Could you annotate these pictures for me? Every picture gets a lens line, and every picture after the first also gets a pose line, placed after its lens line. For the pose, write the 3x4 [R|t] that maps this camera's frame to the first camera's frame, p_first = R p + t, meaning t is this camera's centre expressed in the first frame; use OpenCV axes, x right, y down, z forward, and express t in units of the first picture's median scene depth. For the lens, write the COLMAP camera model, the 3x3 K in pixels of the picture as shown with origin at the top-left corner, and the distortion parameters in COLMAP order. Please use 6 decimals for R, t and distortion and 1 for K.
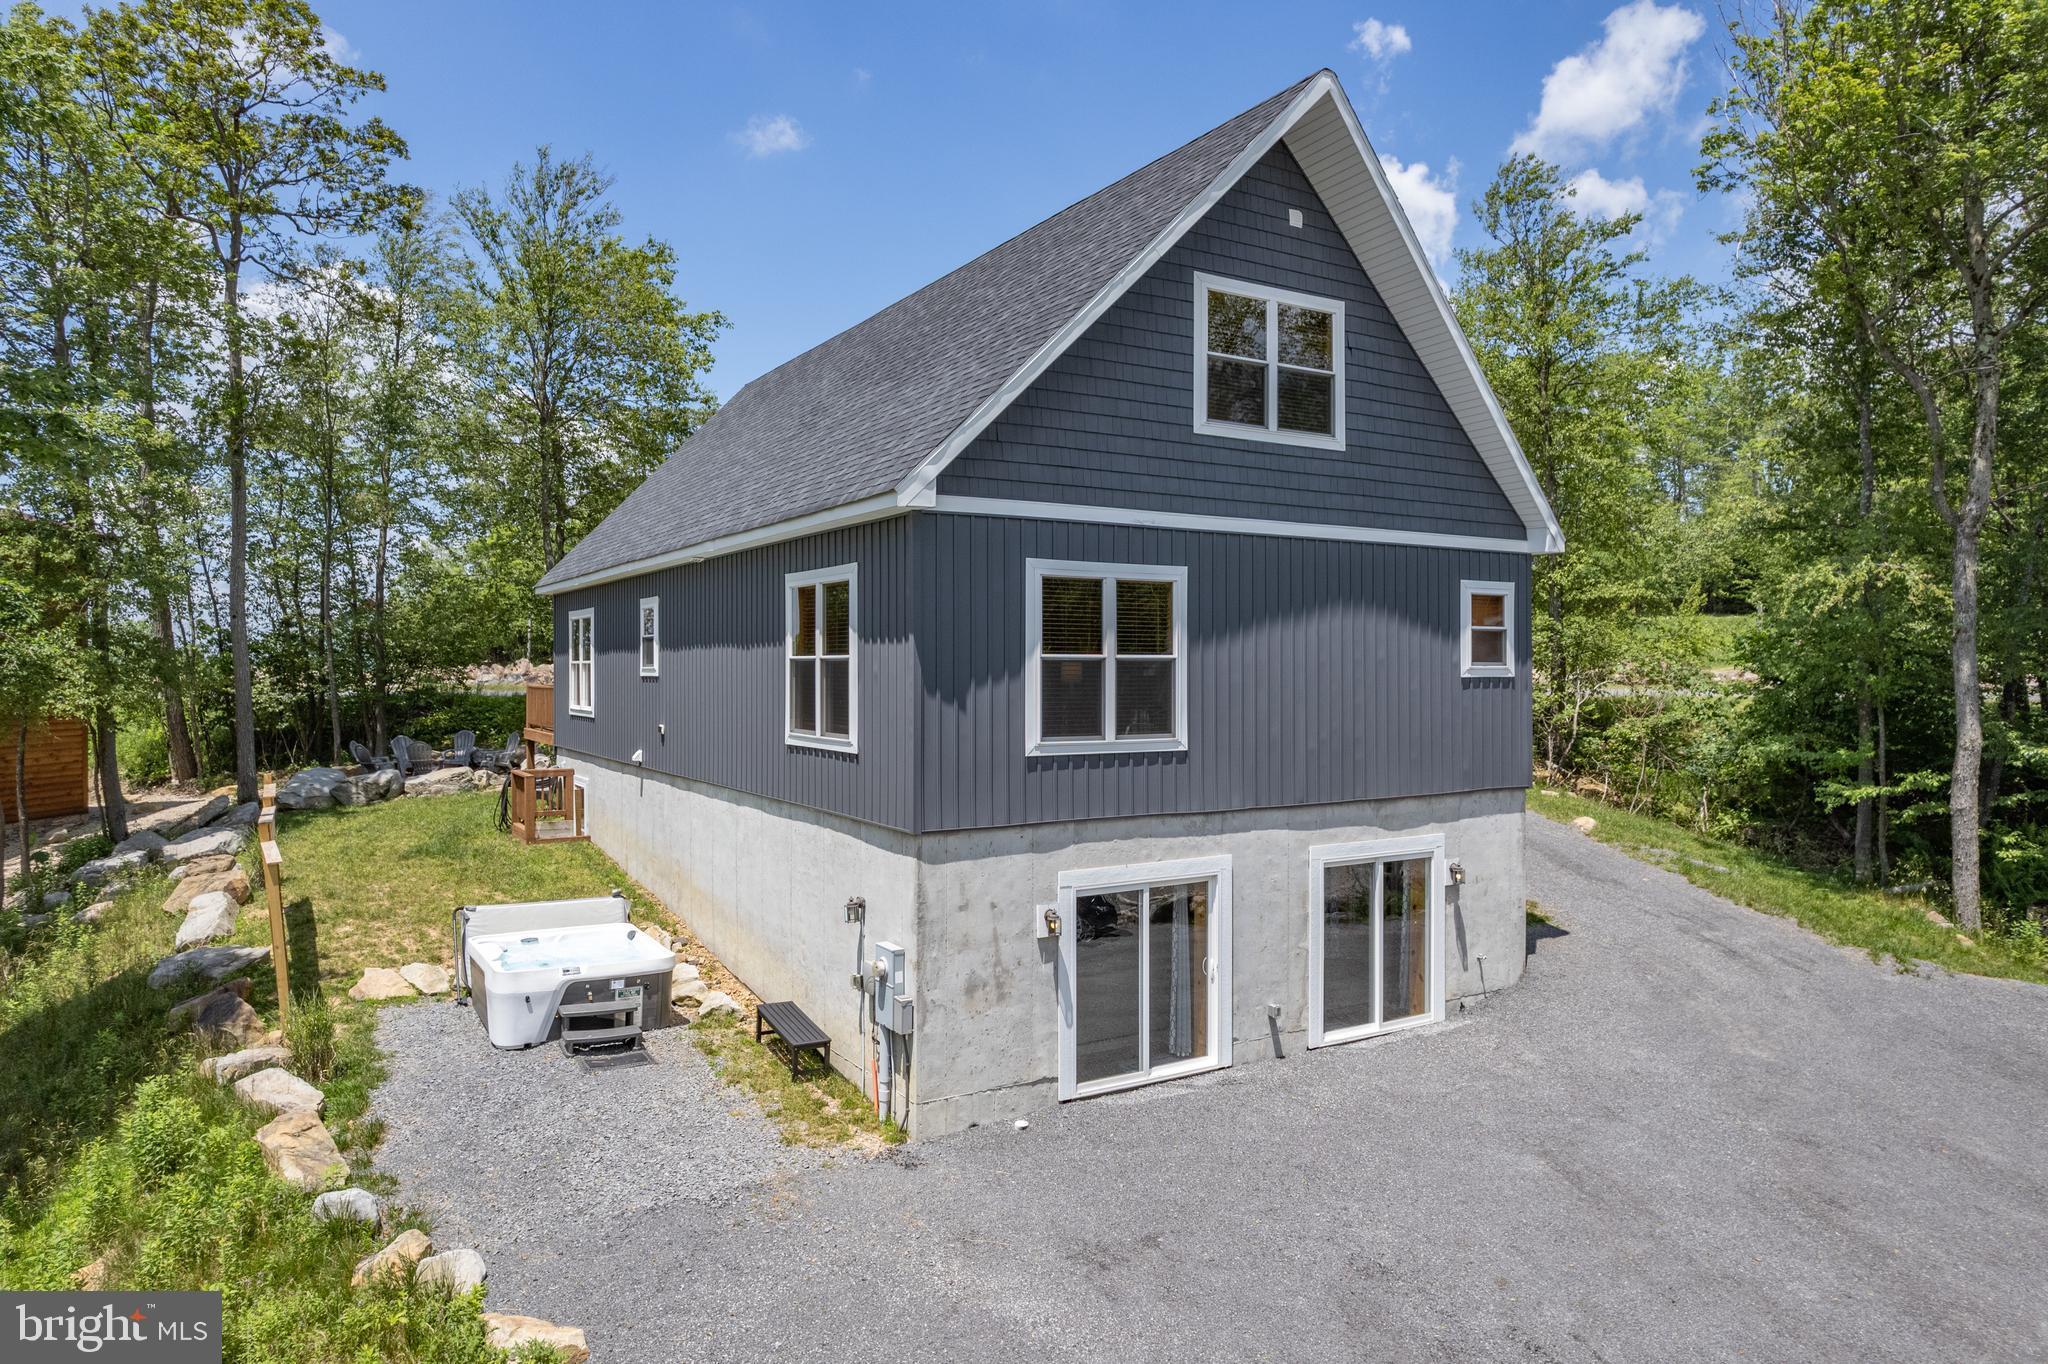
lens RADIAL K [[1292.3, 0, 1017.4], [0, 1292.3, 678.6], [0, 0, 1]] dist [-0.010046, -0.000109]
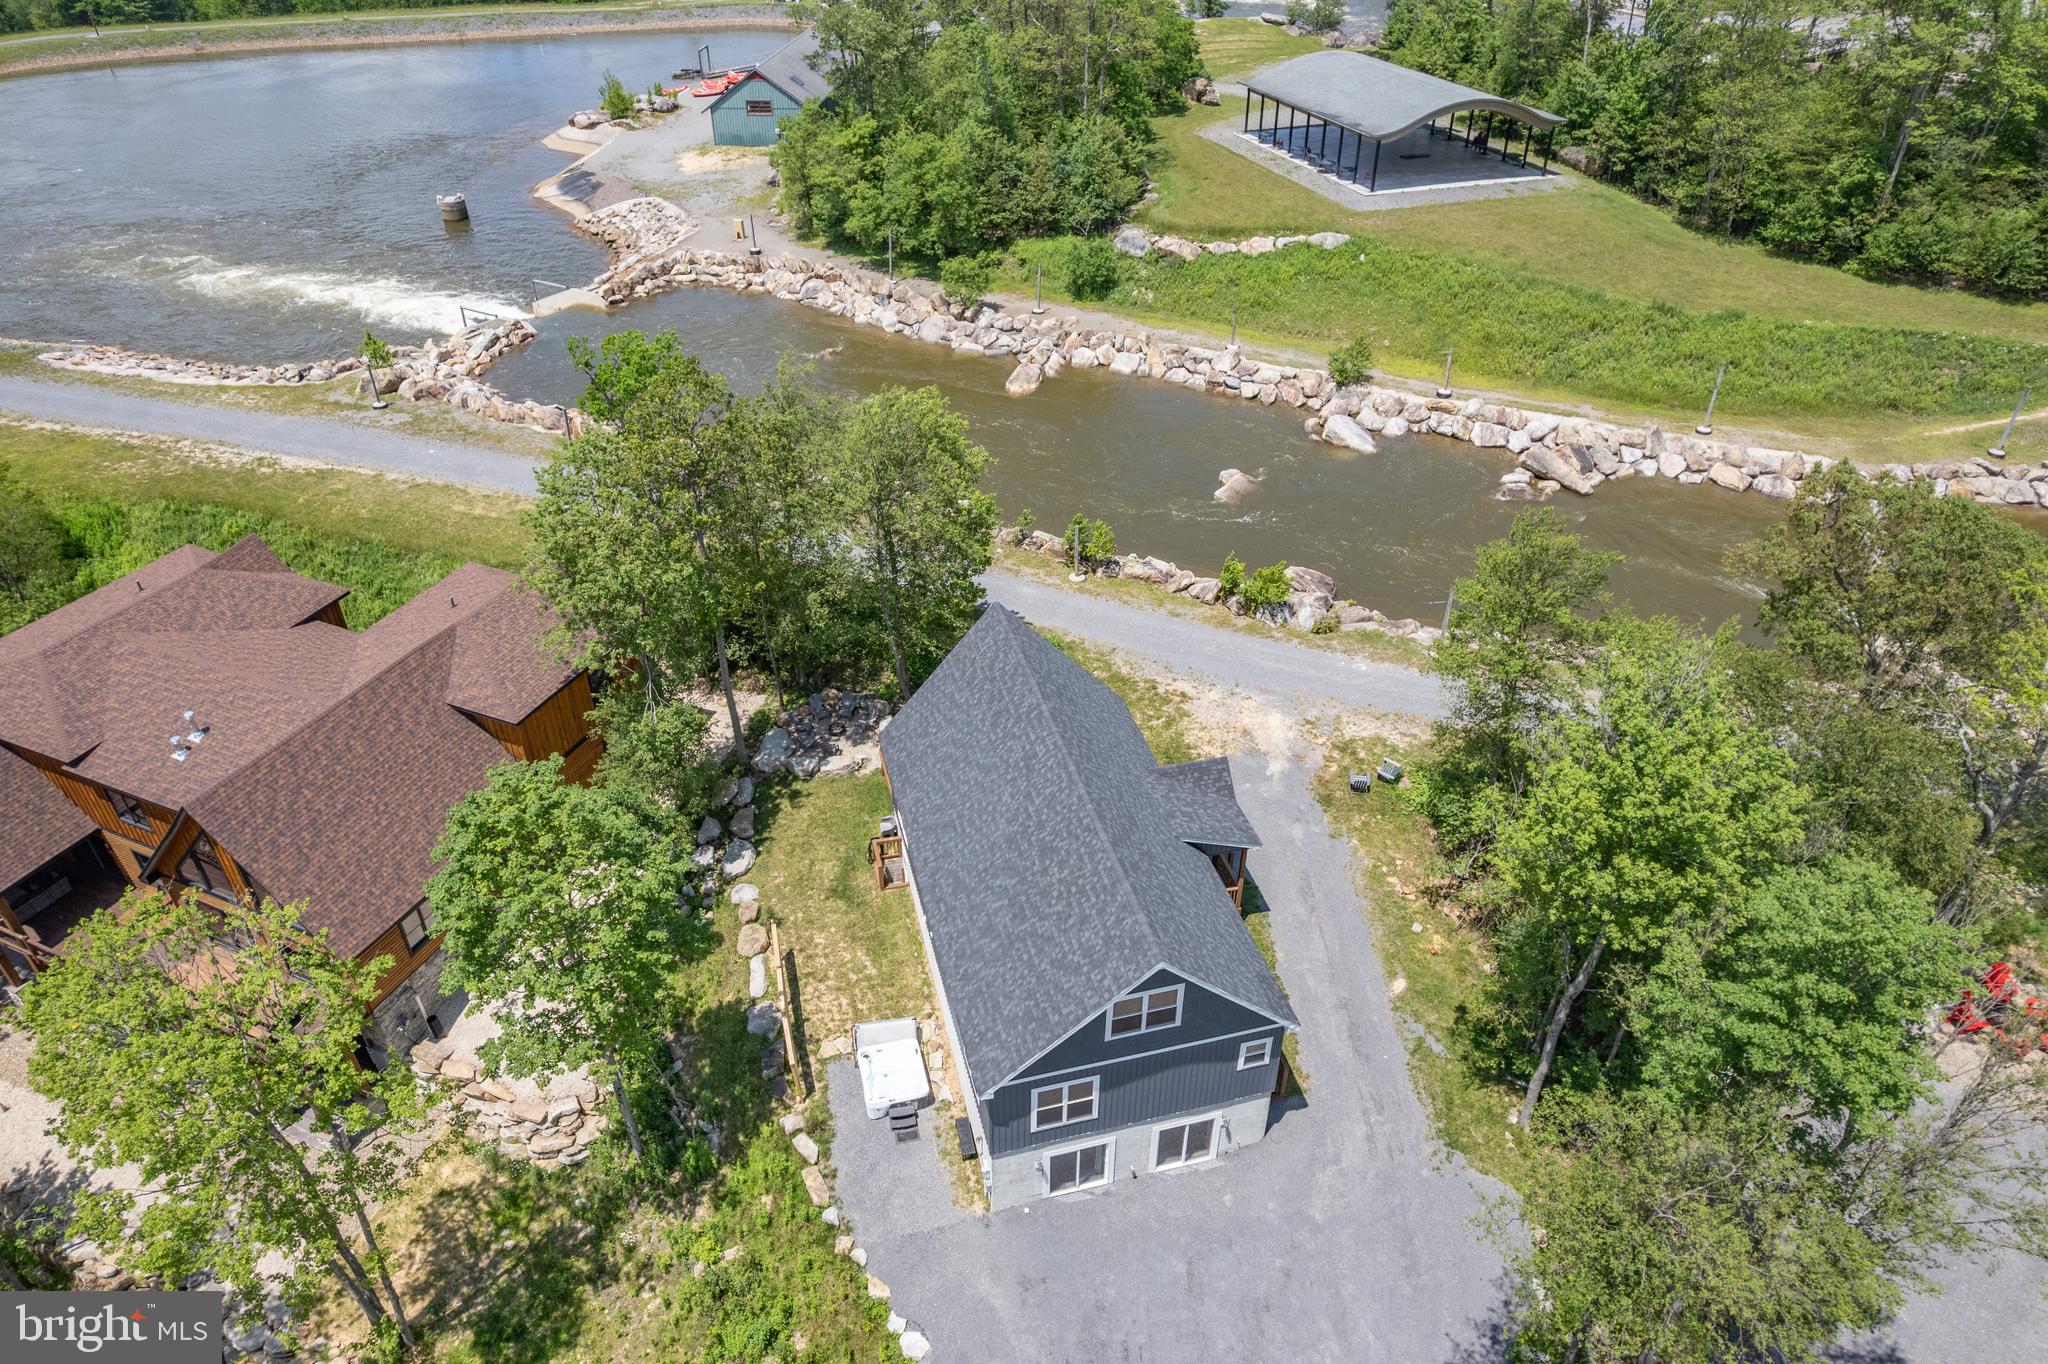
lens RADIAL K [[1292.3, 0, 1026.4], [0, 1292.3, 683.5], [0, 0, 1]] dist [-0.010046, -0.000109]
pose [[0.960042, 0.167337, -0.224318, 0.465270], [-0.019213, 0.839061, 0.543697, -2.297622], [0.279197, -0.517662, 0.808749, -0.819579]]
